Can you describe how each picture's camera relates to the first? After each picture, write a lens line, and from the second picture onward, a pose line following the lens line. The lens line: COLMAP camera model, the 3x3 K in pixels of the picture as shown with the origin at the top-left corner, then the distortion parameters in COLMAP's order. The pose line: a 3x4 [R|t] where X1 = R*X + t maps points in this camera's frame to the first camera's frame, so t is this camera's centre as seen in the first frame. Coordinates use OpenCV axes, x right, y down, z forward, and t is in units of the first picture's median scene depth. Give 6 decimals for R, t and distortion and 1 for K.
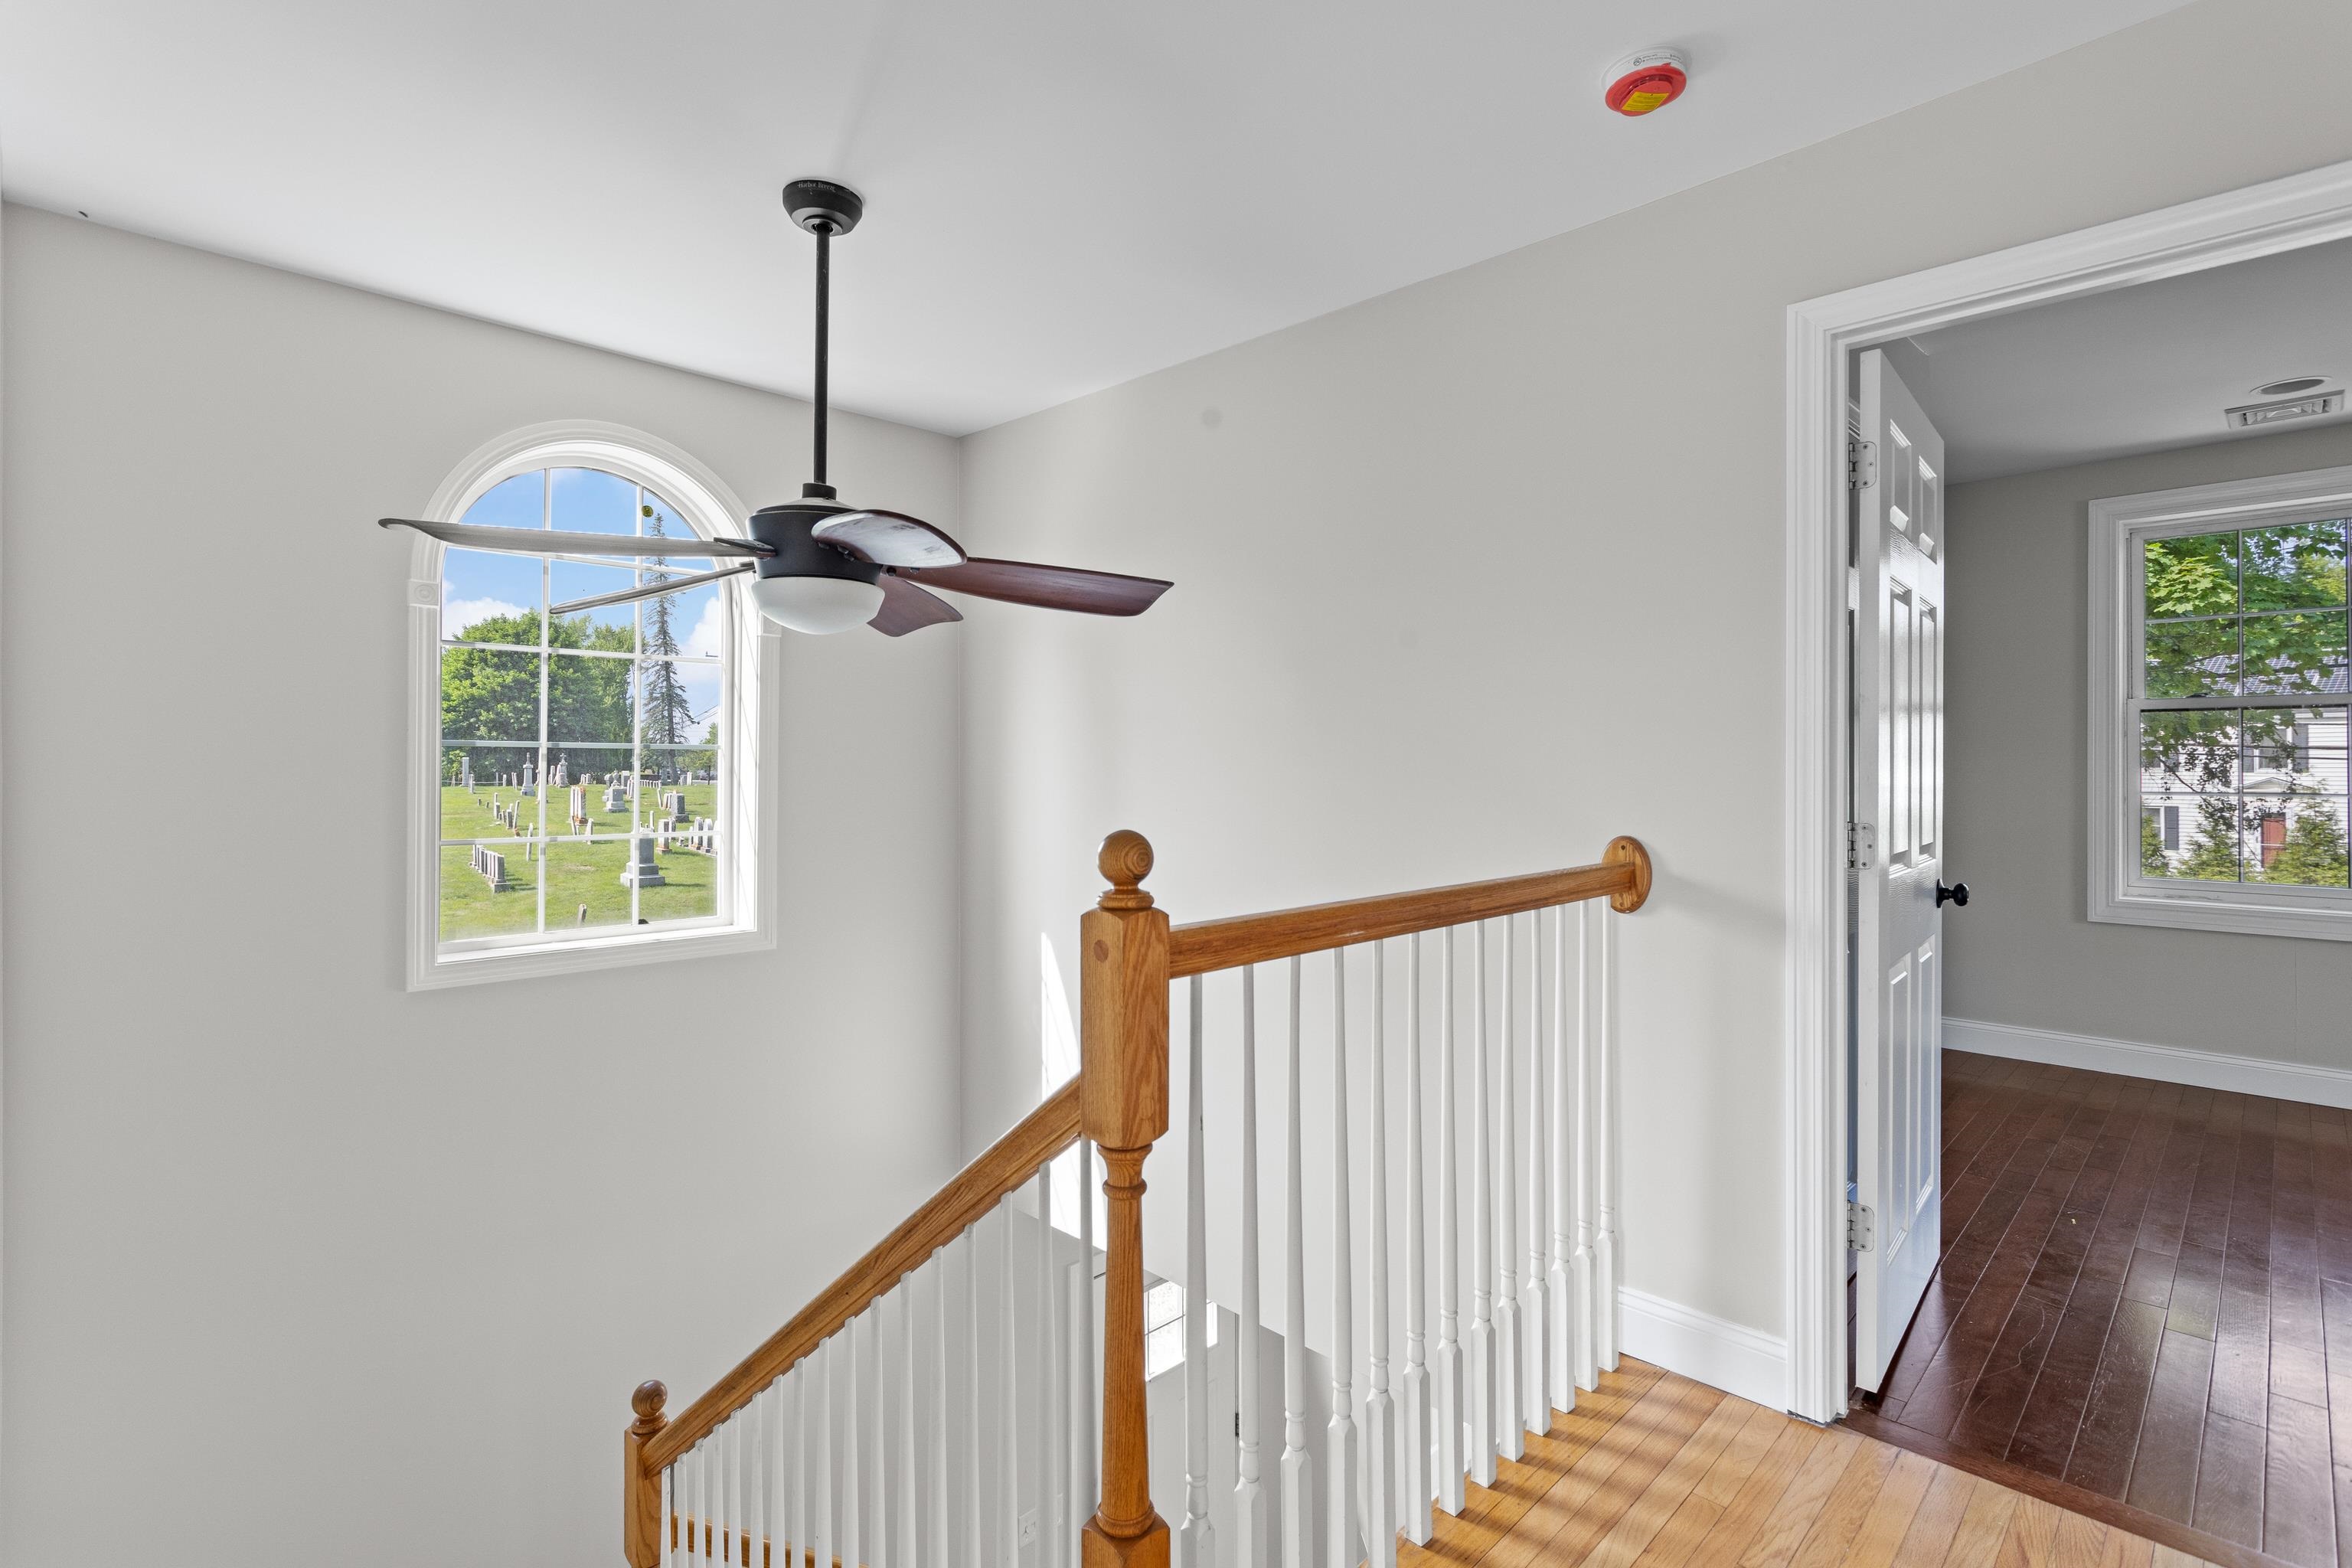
lens RADIAL K [[1126.4, 0, 1184.9], [0, 1126.4, 765.5], [0, 0, 1]] dist [0.003013, -0.000030]
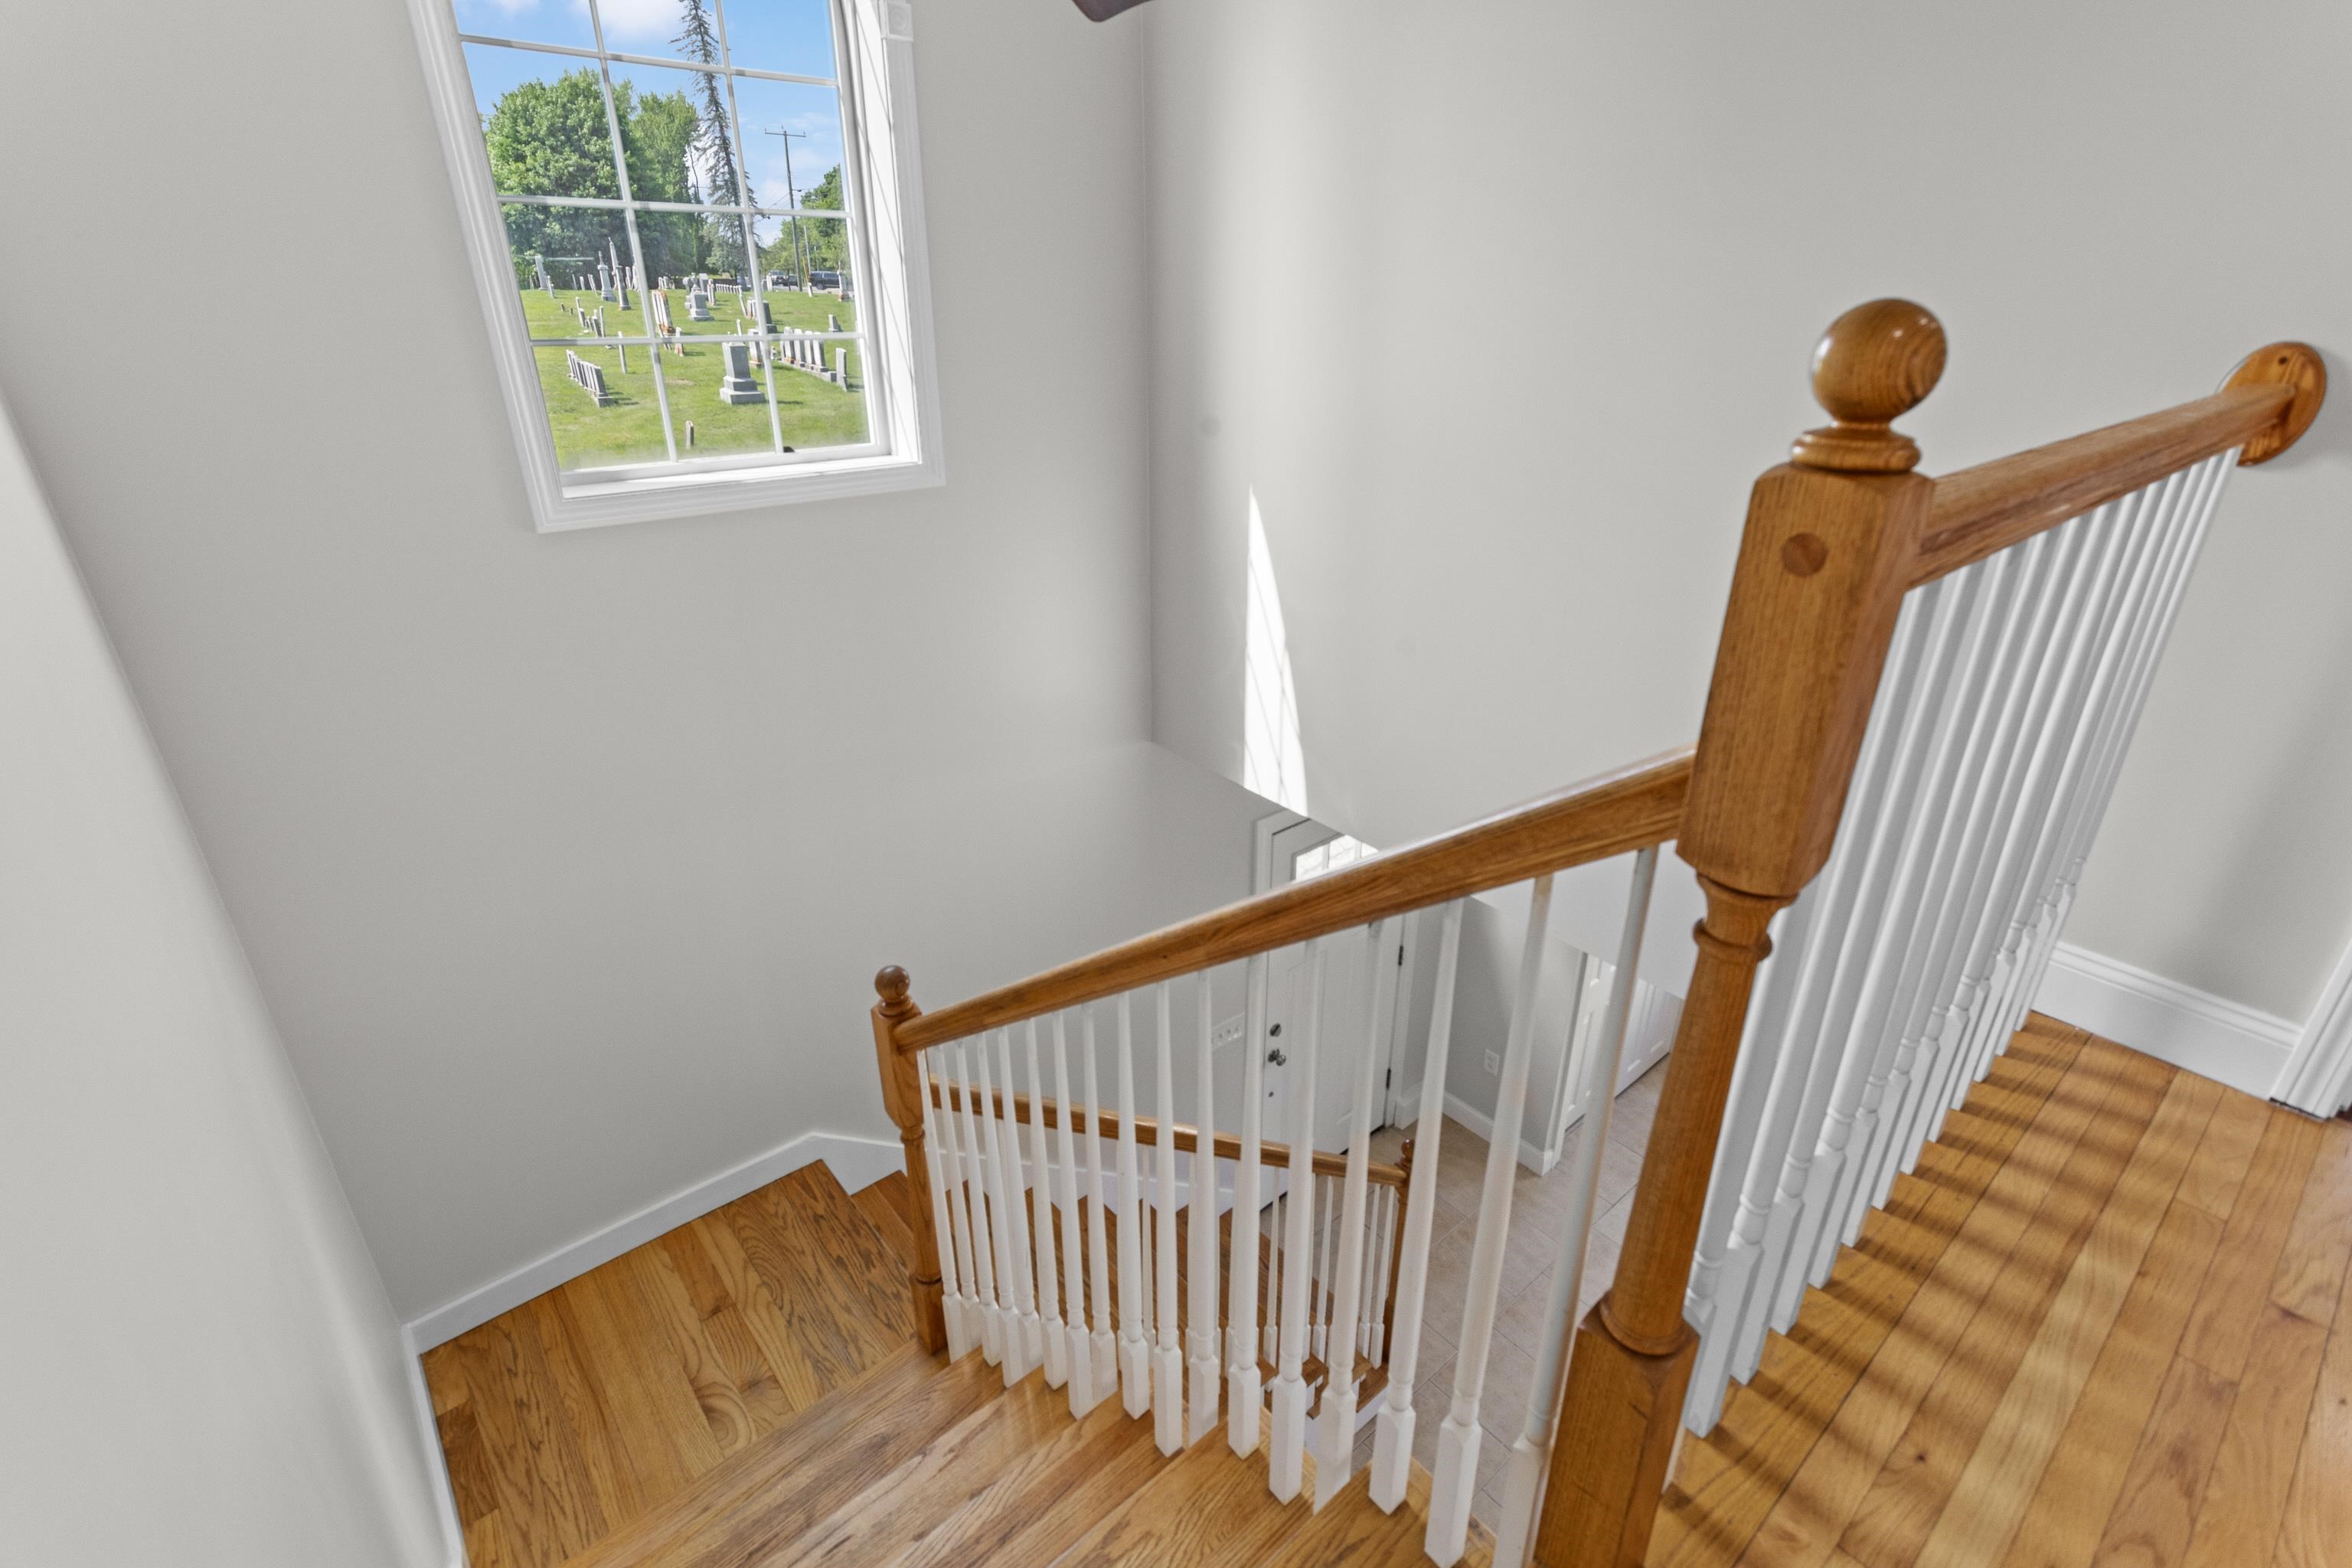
lens RADIAL K [[1101.8, 0, 1191.1], [0, 1101.8, 789.6], [0, 0, 1]] dist [0.008337, 0.000093]
pose [[0.996897, 0.038219, -0.068816, -0.189919], [-0.005445, 0.905606, 0.424086, 0.030012], [0.078528, -0.422395, 0.903004, 0.290142]]
